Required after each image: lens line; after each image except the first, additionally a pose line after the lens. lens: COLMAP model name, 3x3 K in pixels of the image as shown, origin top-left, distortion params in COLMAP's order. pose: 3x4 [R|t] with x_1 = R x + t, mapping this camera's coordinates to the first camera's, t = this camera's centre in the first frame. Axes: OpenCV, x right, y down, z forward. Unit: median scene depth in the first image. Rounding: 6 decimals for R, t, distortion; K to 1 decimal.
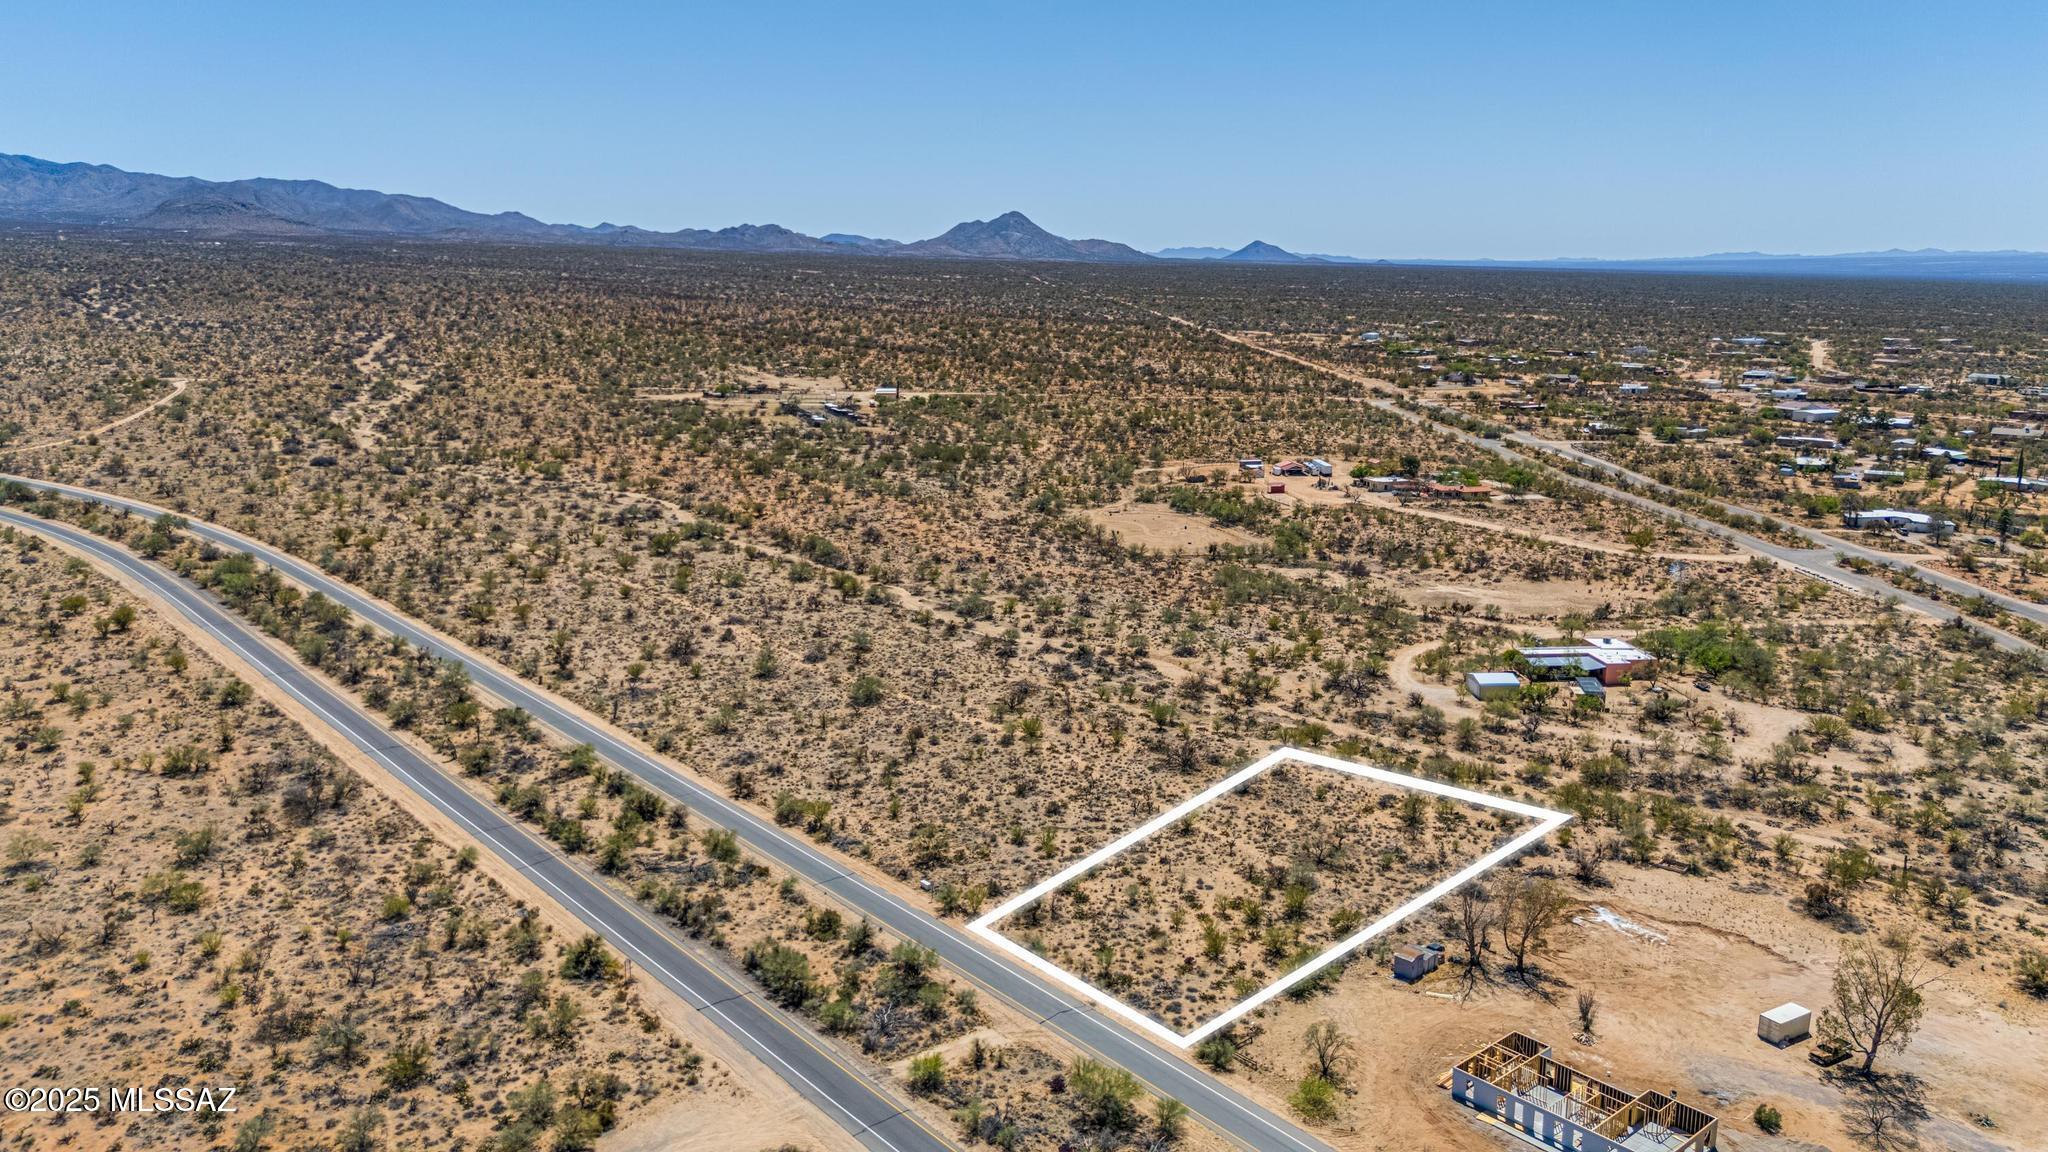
lens RADIAL K [[1500.9, 0, 1033.6], [0, 1500.9, 569.9], [0, 0, 1]] dist [0.075636, -0.071899]
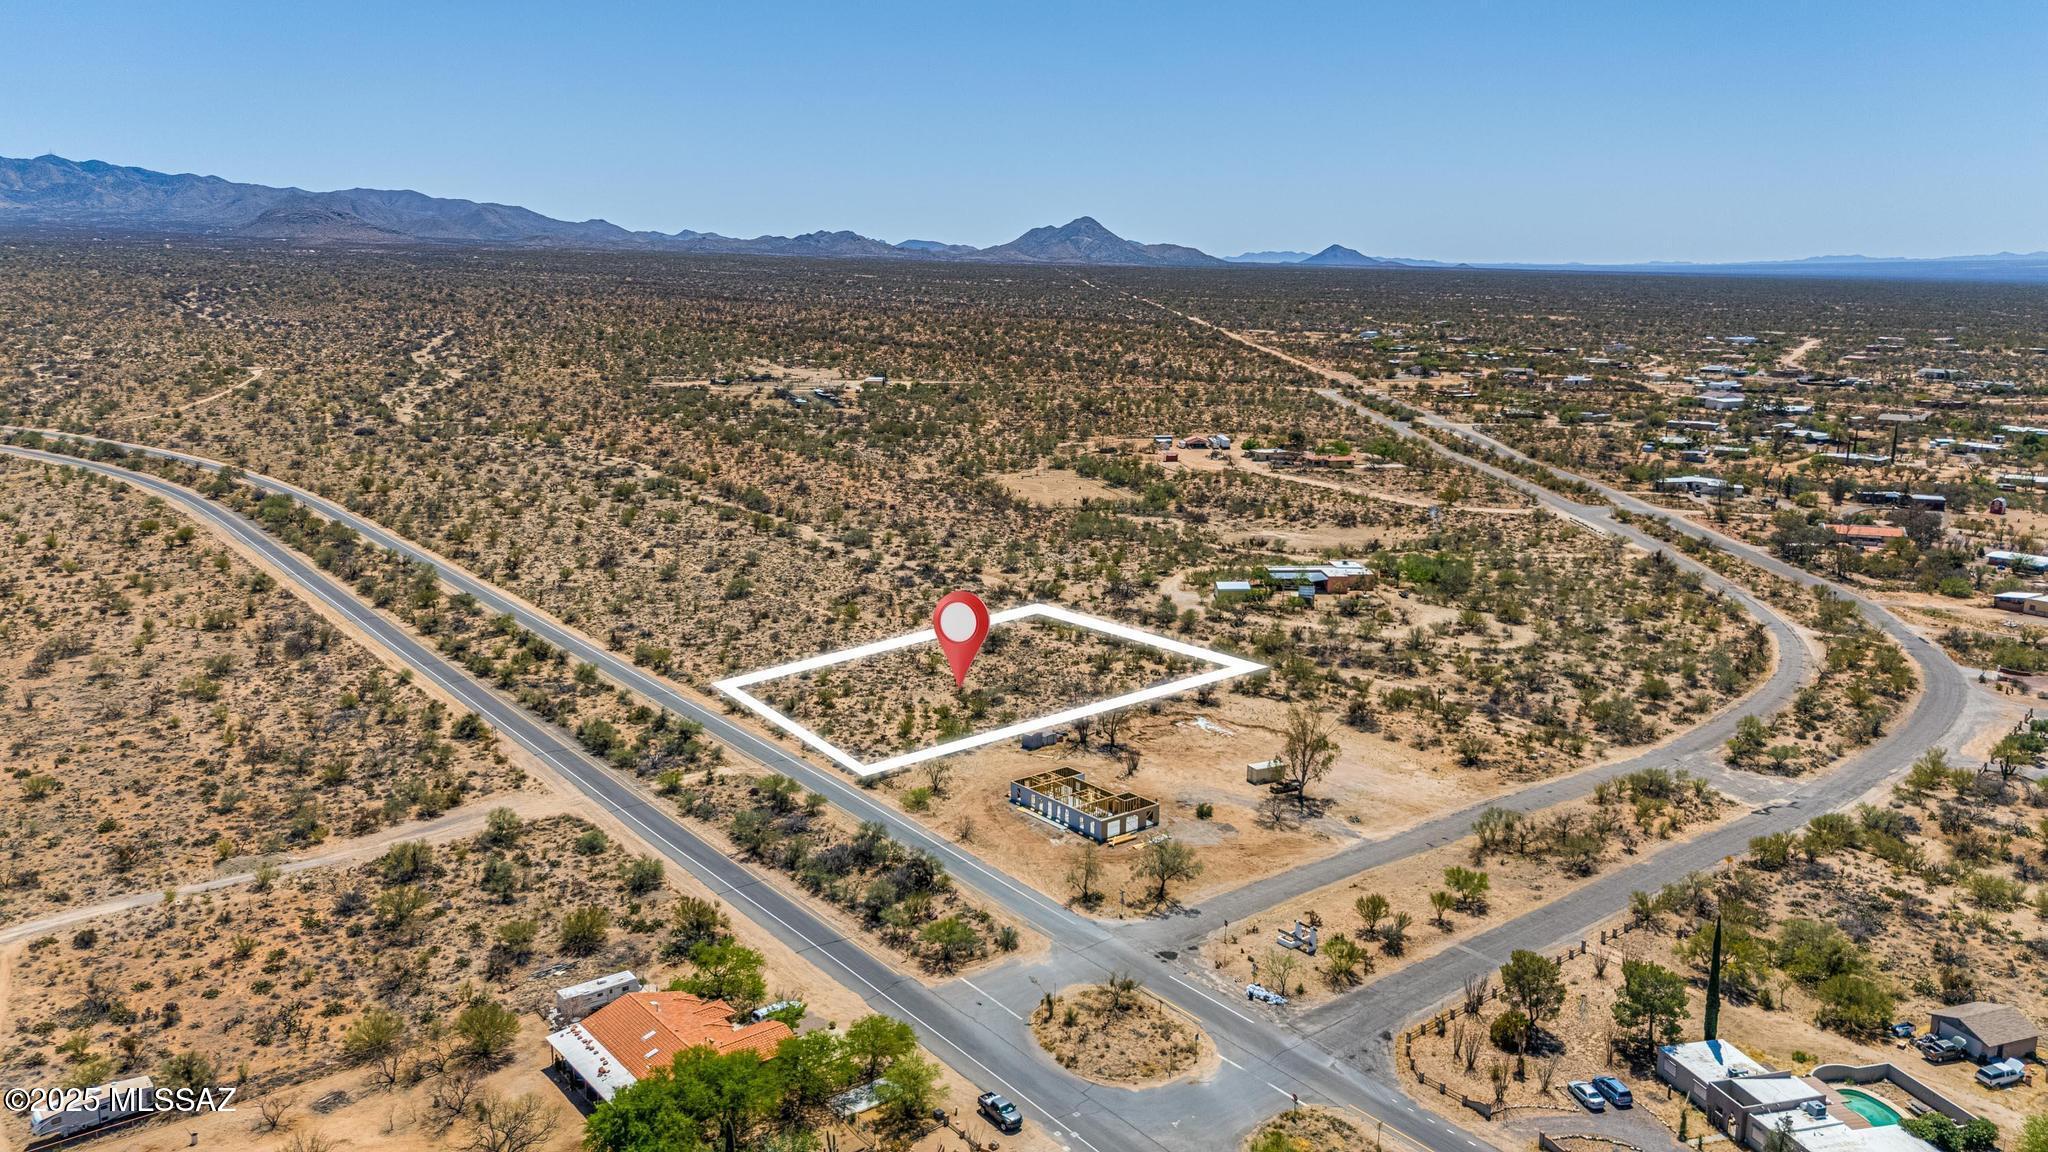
lens RADIAL K [[1500.9, 0, 1033.6], [0, 1500.9, 569.9], [0, 0, 1]] dist [0.075636, -0.071899]
pose [[0.998698, 0.007809, -0.050404, 0.186528], [-0.007979, 0.999963, -0.003177, 0.059405], [0.050377, 0.003575, 0.998724, -0.253641]]
